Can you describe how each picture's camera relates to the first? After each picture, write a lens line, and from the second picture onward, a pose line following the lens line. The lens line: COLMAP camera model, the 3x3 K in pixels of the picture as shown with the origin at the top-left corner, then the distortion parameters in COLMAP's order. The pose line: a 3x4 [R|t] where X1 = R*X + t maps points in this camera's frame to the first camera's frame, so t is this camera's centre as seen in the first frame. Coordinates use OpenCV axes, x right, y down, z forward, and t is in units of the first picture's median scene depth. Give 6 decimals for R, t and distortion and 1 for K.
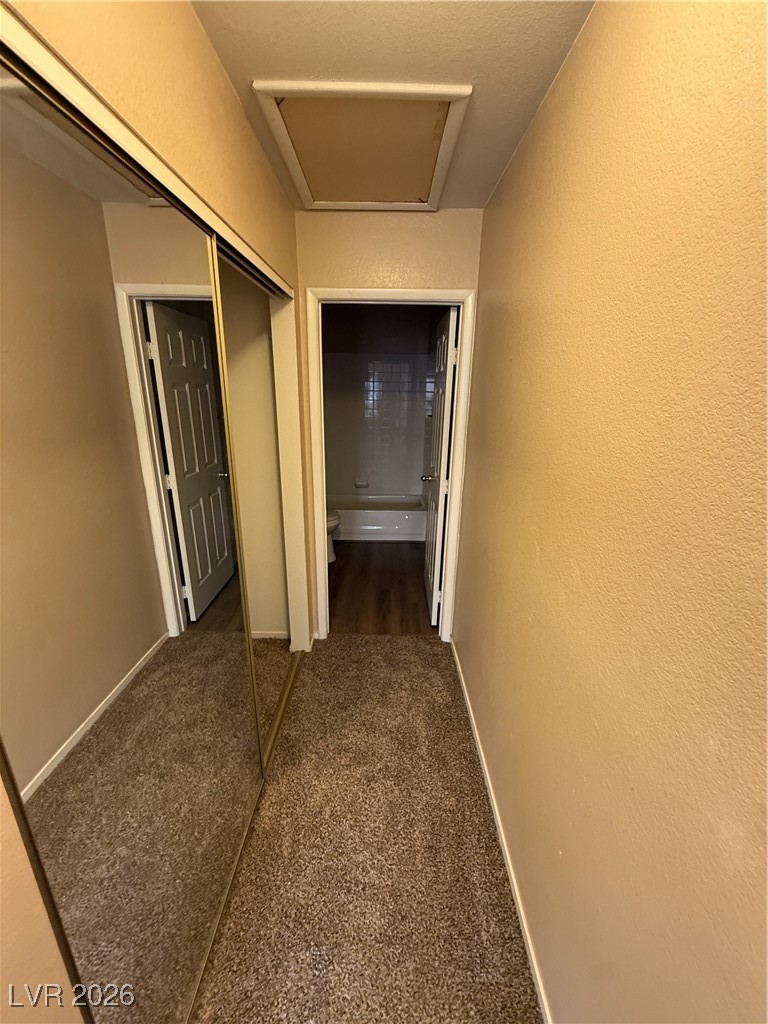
lens RADIAL K [[406.3, 0, 384.1], [0, 406.3, 508.6], [0, 0, 1]] dist [-0.001255, -0.000139]
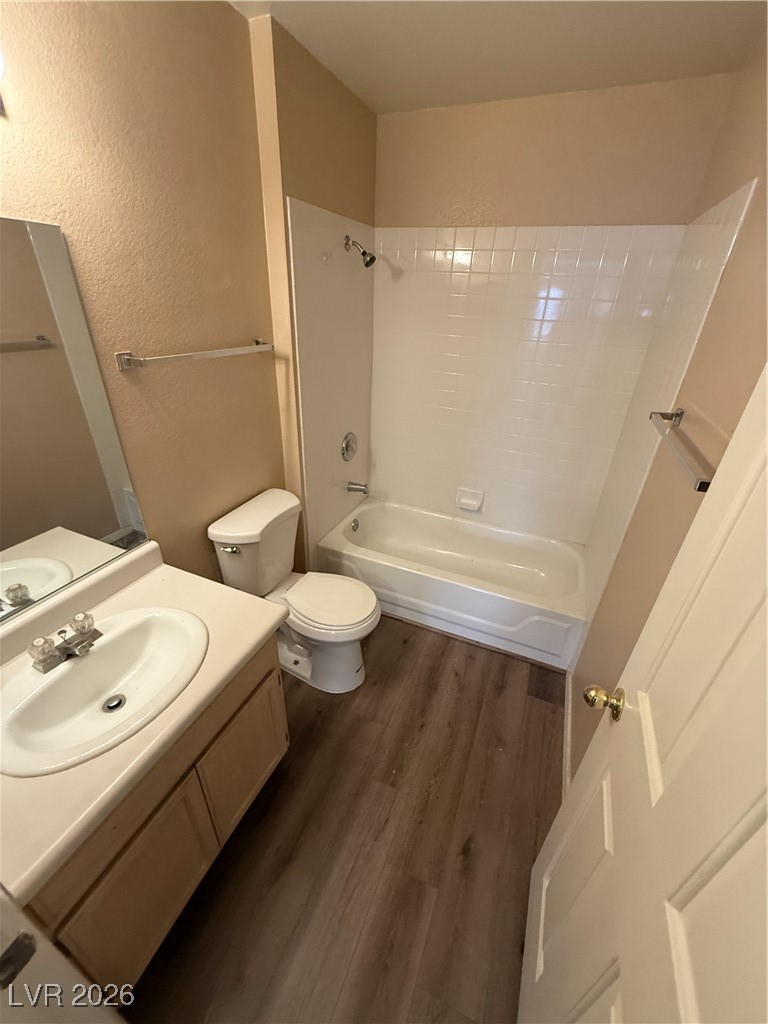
lens RADIAL K [[406.3, 0, 384.1], [0, 406.3, 508.6], [0, 0, 1]] dist [-0.001255, -0.000139]
pose [[0.920168, 0.250764, -0.300679, 0.001027], [-0.189990, 0.957481, 0.217105, -0.152377], [0.342336, -0.142647, 0.928686, 0.482520]]
